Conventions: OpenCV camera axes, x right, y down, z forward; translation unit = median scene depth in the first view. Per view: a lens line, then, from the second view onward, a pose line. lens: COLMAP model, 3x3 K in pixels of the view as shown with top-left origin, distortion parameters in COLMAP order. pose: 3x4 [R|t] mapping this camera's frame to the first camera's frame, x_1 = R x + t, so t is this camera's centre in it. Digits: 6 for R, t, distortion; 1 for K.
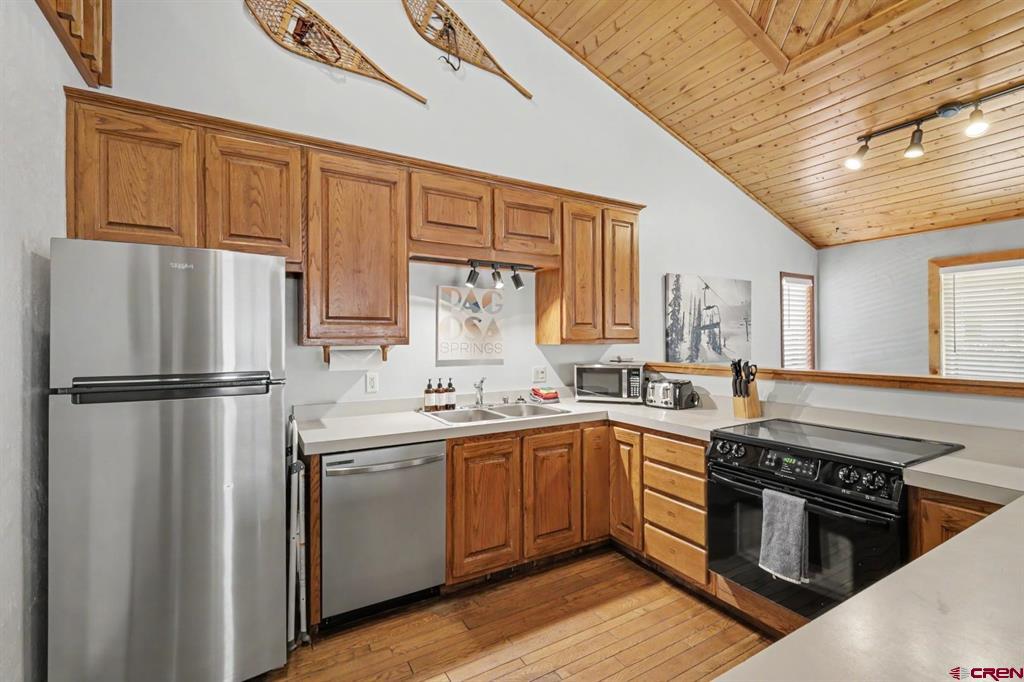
lens RADIAL K [[450.5, 0, 510.7], [0, 450.5, 336.8], [0, 0, 1]] dist [0.001348, 0.000200]
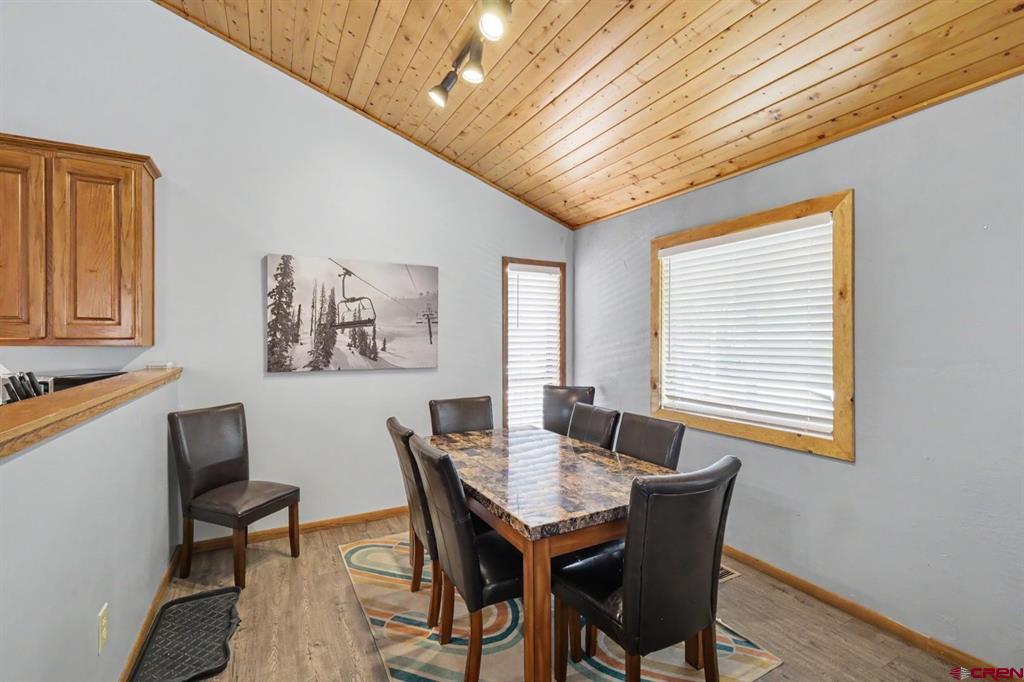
lens RADIAL K [[450.5, 0, 512.3], [0, 450.5, 342.6], [0, 0, 1]] dist [0.001348, 0.000200]
pose [[0.999436, 0.009974, -0.032053, 0.737277], [-0.009532, 0.999858, 0.013897, -0.004785], [0.032187, -0.013584, 0.999390, 0.233236]]
